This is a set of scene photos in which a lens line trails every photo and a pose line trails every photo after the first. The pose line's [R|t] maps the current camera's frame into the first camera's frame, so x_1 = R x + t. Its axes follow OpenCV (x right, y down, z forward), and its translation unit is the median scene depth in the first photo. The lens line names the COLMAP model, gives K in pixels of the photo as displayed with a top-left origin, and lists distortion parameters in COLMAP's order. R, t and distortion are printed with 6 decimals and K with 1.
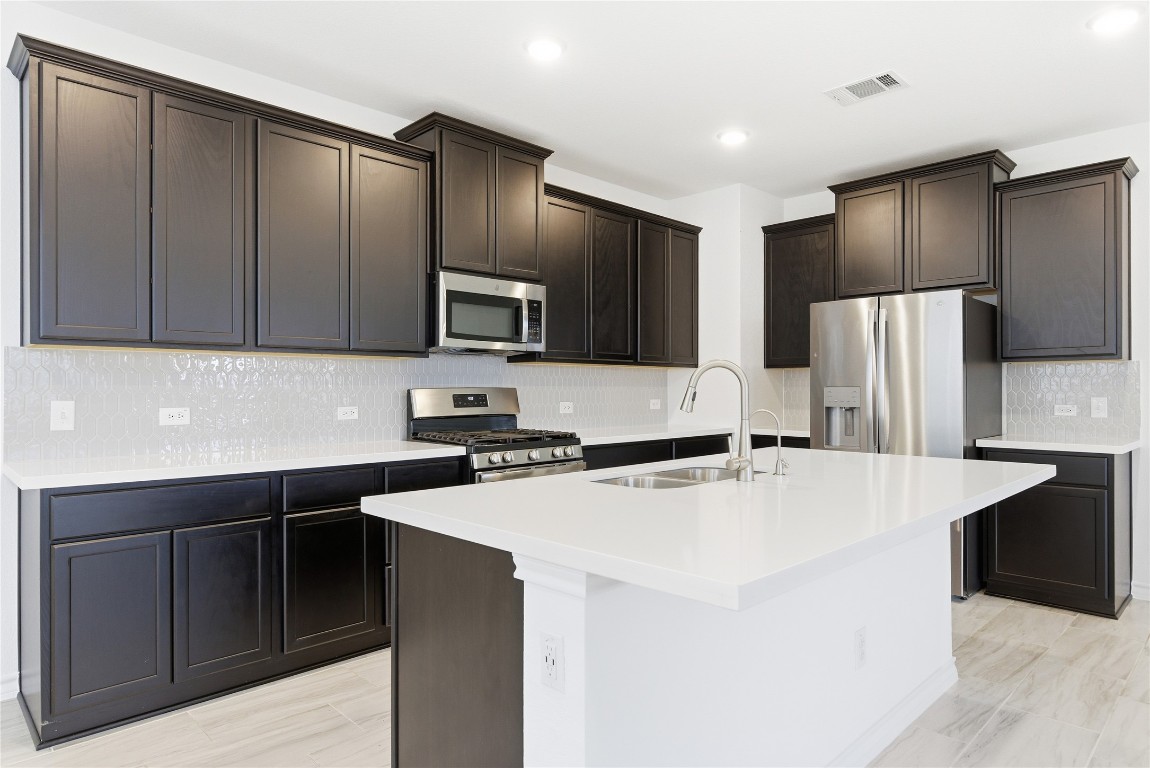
lens RADIAL K [[679.3, 0, 575.9], [0, 679.3, 384.1], [0, 0, 1]] dist [0.006921, 0.001079]
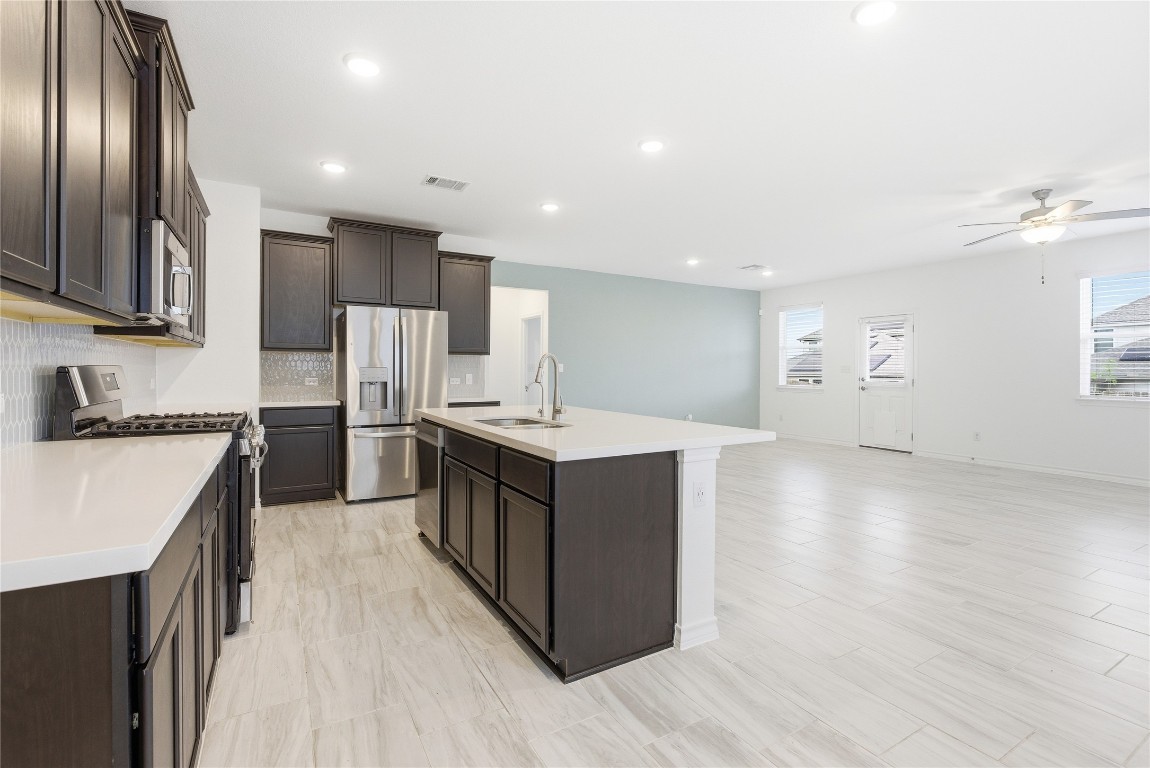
lens RADIAL K [[519.1, 0, 577.1], [0, 519.1, 375.4], [0, 0, 1]] dist [-0.002099, 0.001347]
pose [[0.244880, -0.006631, 0.969531, -0.597850], [-0.010358, 0.999902, 0.009454, 0.006403], [-0.969498, -0.012357, 0.244787, 0.337940]]
